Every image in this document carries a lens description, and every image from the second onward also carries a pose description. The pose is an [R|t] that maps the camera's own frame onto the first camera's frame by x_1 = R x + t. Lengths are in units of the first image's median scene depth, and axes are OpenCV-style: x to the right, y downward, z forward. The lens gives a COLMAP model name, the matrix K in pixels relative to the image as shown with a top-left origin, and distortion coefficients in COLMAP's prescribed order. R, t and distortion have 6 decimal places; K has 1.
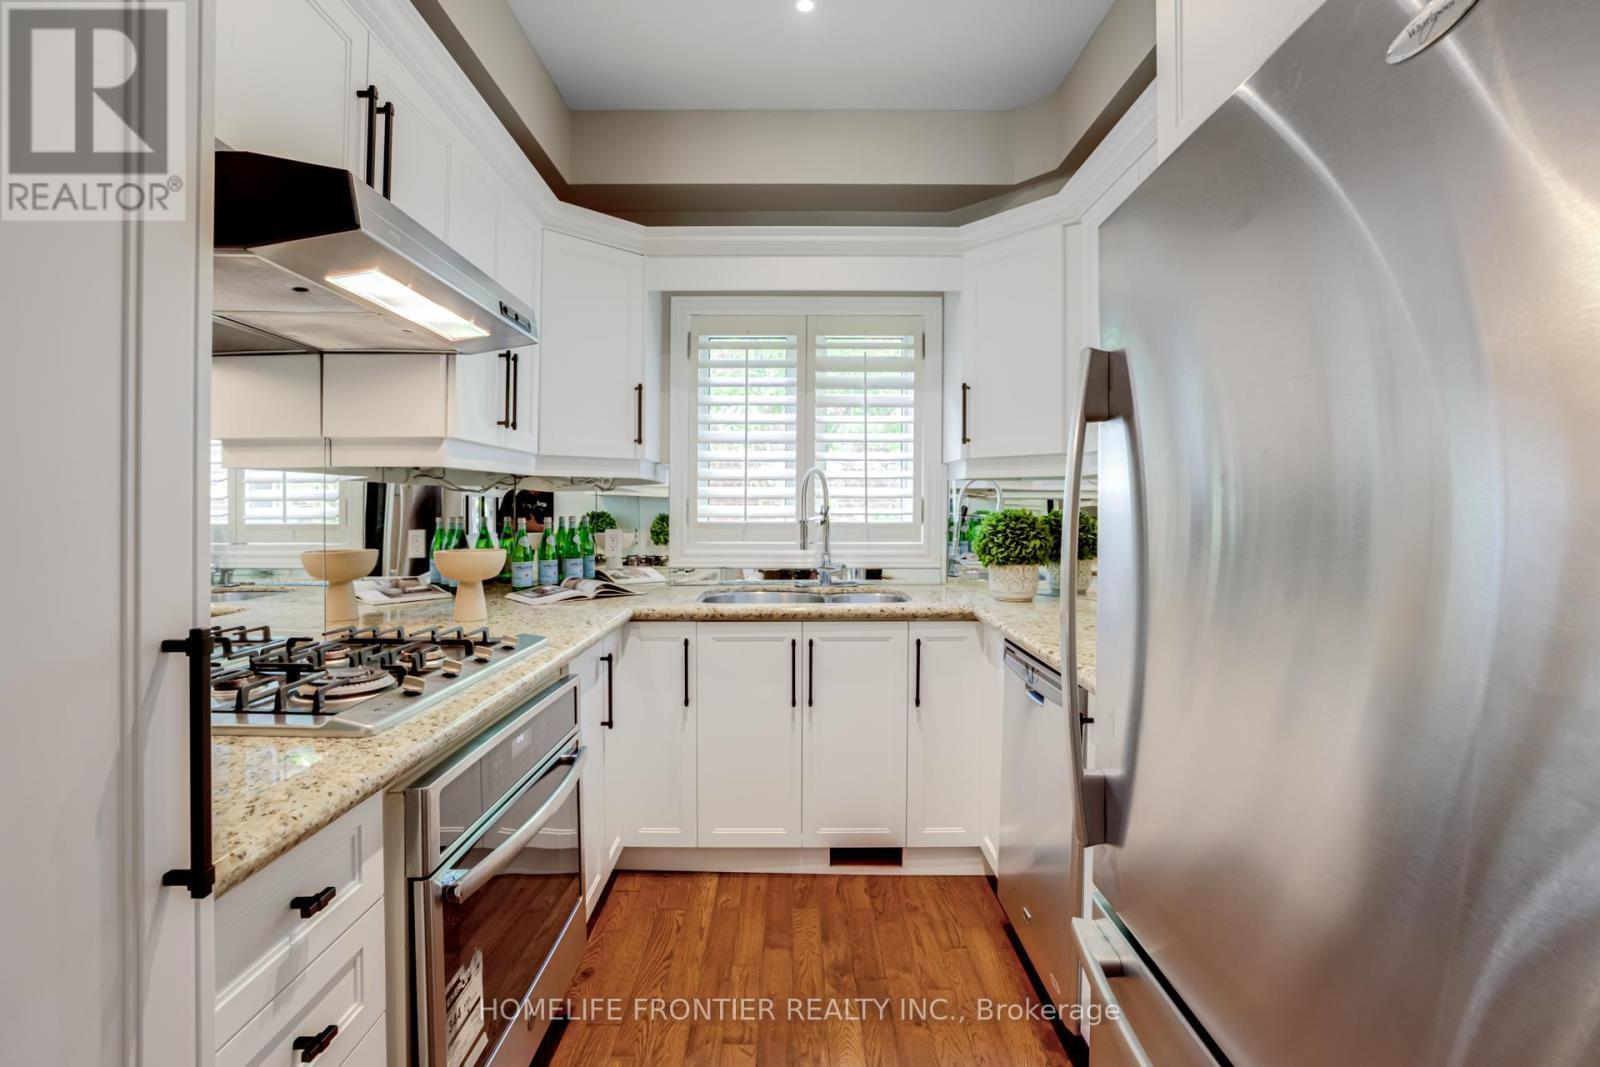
lens RADIAL K [[755.7, 0, 805.7], [0, 755.7, 511.6], [0, 0, 1]] dist [-0.056538, 0.000383]
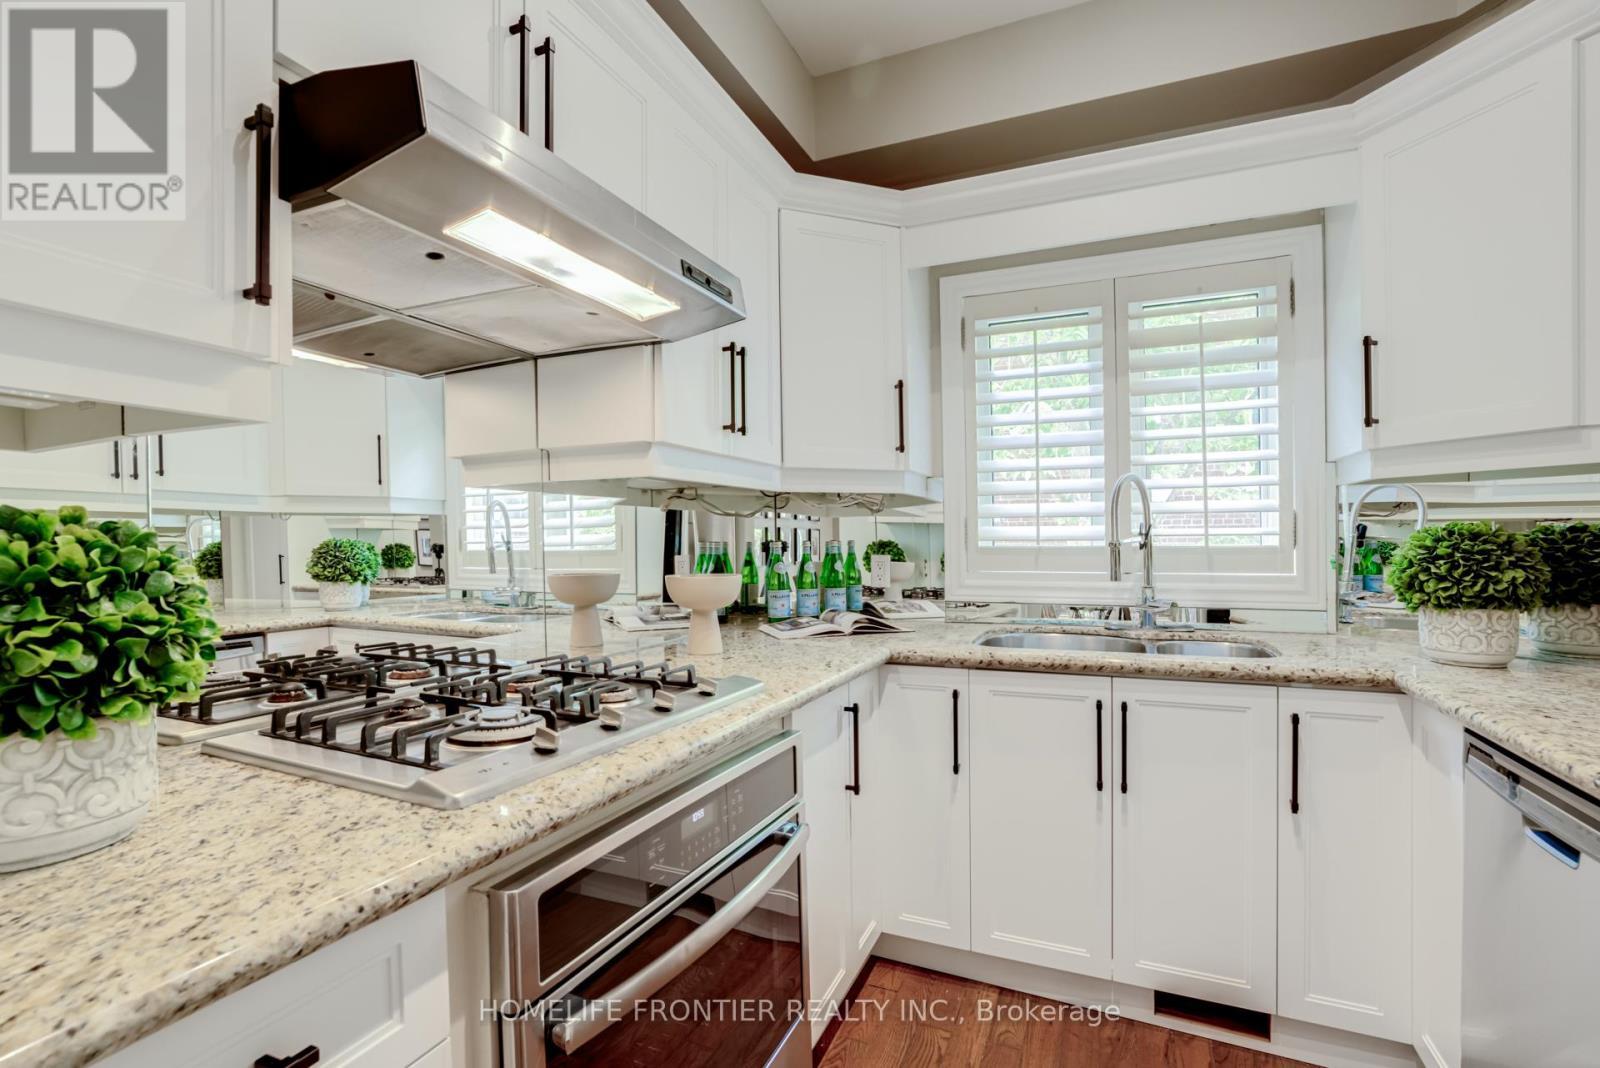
lens RADIAL K [[777.3, 0, 763.4], [0, 777.3, 526.6], [0, 0, 1]] dist [-0.059108, 0.027309]
pose [[0.902434, -0.013198, -0.430626, 0.012490], [0.003422, 0.999719, -0.023469, 0.013615], [0.430815, 0.019706, 0.902225, 0.161745]]
